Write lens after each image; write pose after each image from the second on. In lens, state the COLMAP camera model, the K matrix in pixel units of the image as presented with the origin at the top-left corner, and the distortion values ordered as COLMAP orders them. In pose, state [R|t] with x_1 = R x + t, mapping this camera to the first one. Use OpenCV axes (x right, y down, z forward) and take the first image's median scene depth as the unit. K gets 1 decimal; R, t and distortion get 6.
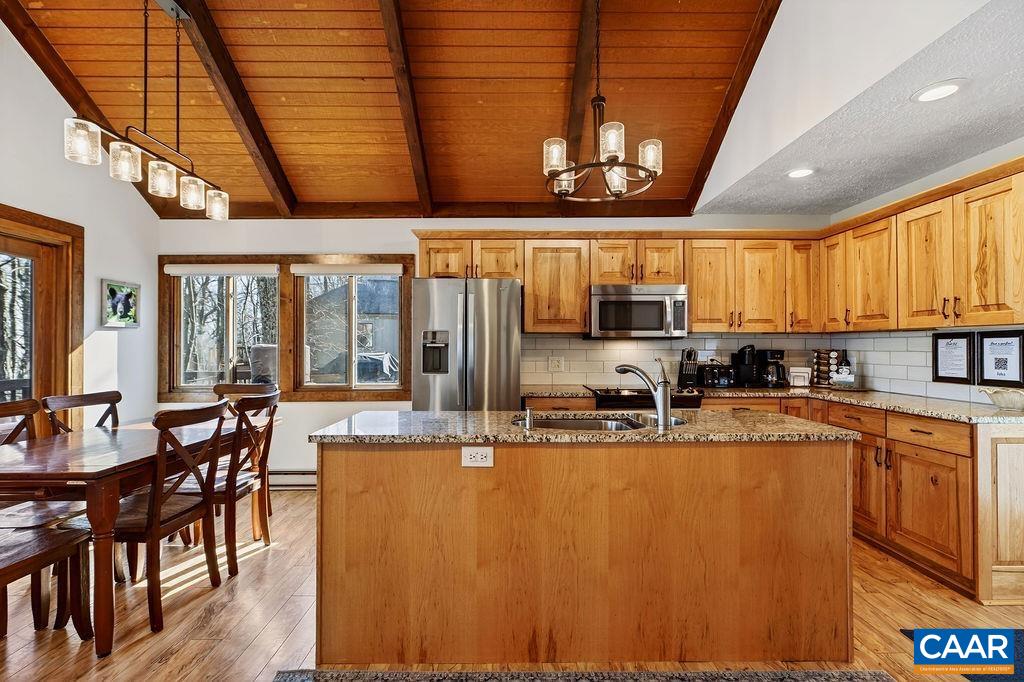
lens RADIAL K [[461.9, 0, 512.3], [0, 461.9, 342.9], [0, 0, 1]] dist [-0.000339, 0.000281]
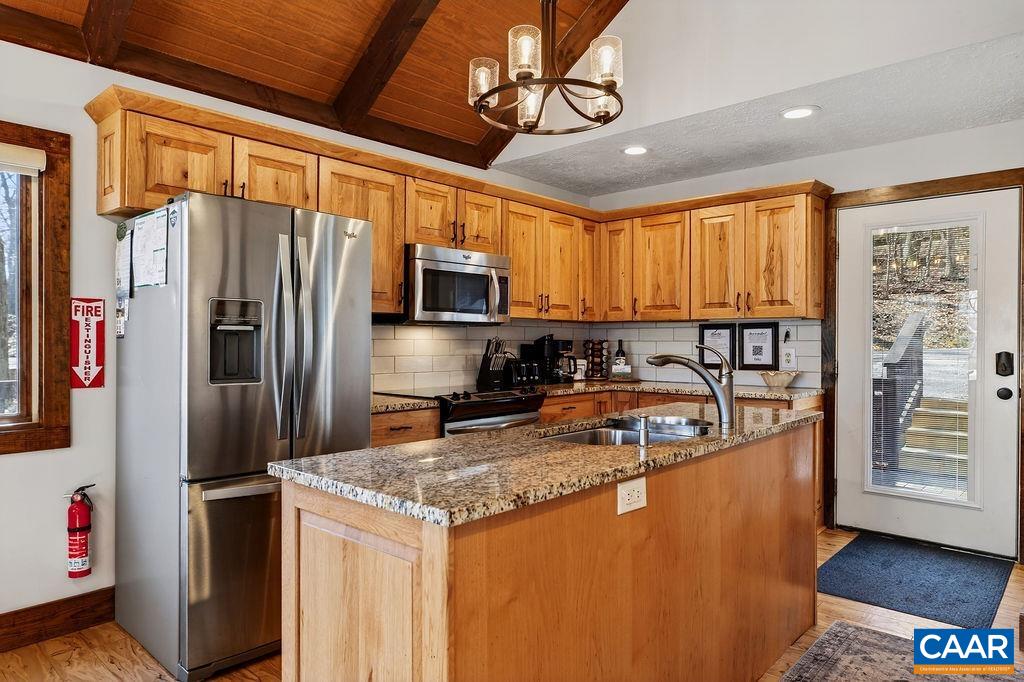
lens RADIAL K [[638.5, 0, 509.3], [0, 638.5, 344.2], [0, 0, 1]] dist [-0.001962, 0.001833]
pose [[0.685480, -0.002332, 0.728088, -0.427243], [-0.007071, 0.999926, 0.009859, 0.012480], [-0.728057, -0.011906, 0.685413, 0.256115]]
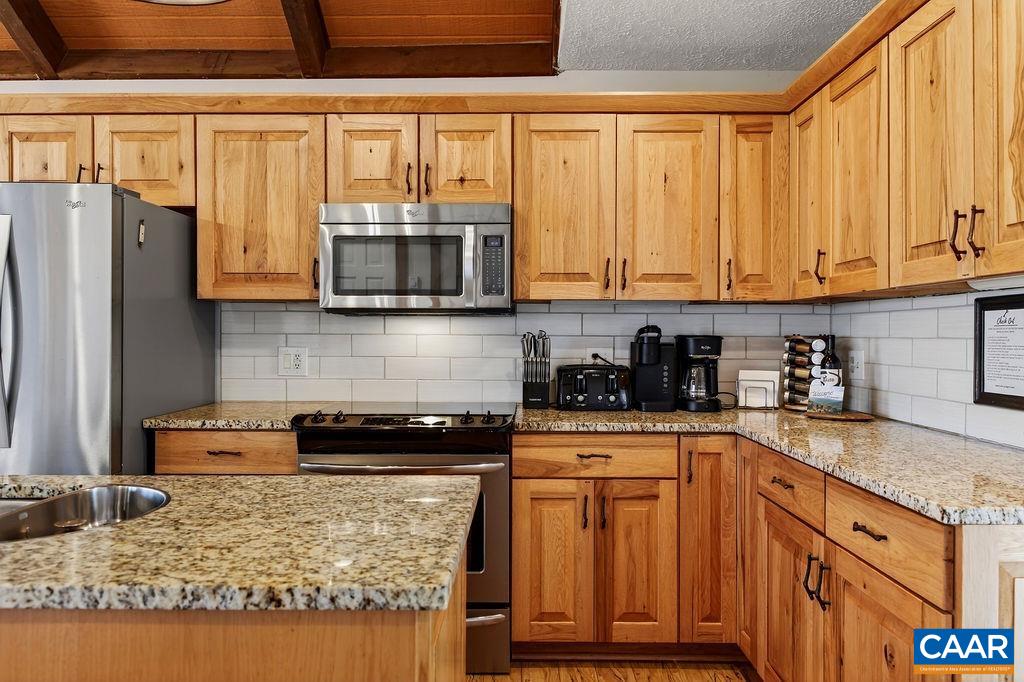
lens RADIAL K [[680.0, 0, 513.7], [0, 680.0, 333.9], [0, 0, 1]] dist [0.008010, -0.000248]
pose [[0.999689, 0.003253, -0.024727, 0.408761], [-0.003072, 0.999968, 0.007360, 0.009441], [0.024751, -0.007282, 0.999667, 0.272310]]
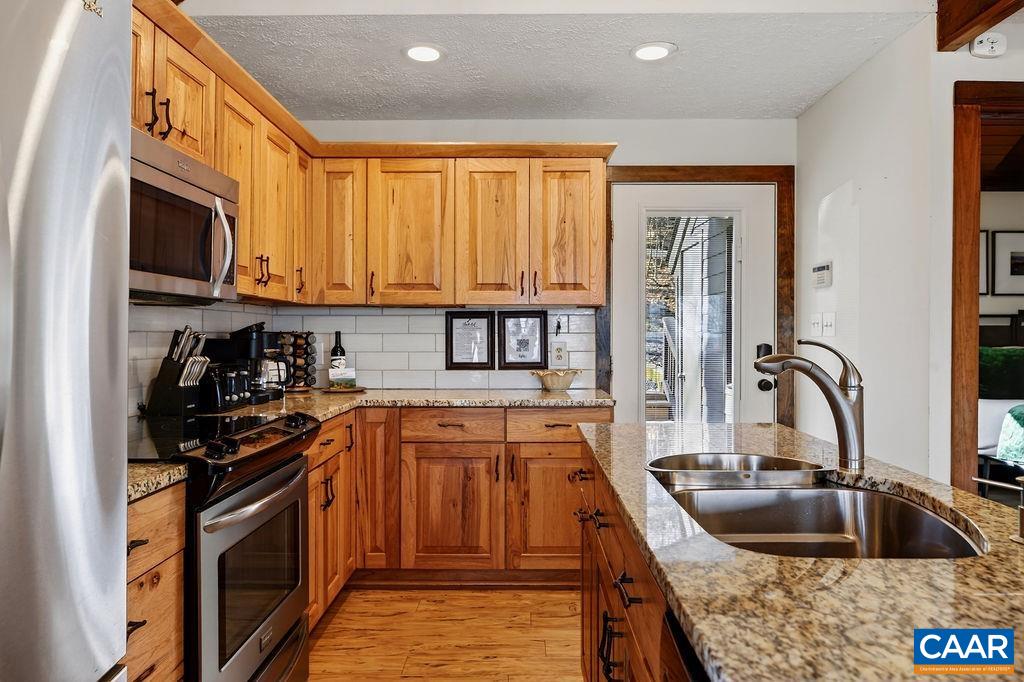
lens RADIAL K [[680.0, 0, 513.7], [0, 680.0, 333.9], [0, 0, 1]] dist [0.008010, -0.000248]
pose [[0.029916, 0.001859, 0.999551, -0.267920], [-0.007959, 0.999967, -0.001621, 0.017711], [-0.999521, -0.007907, 0.029929, 0.731681]]
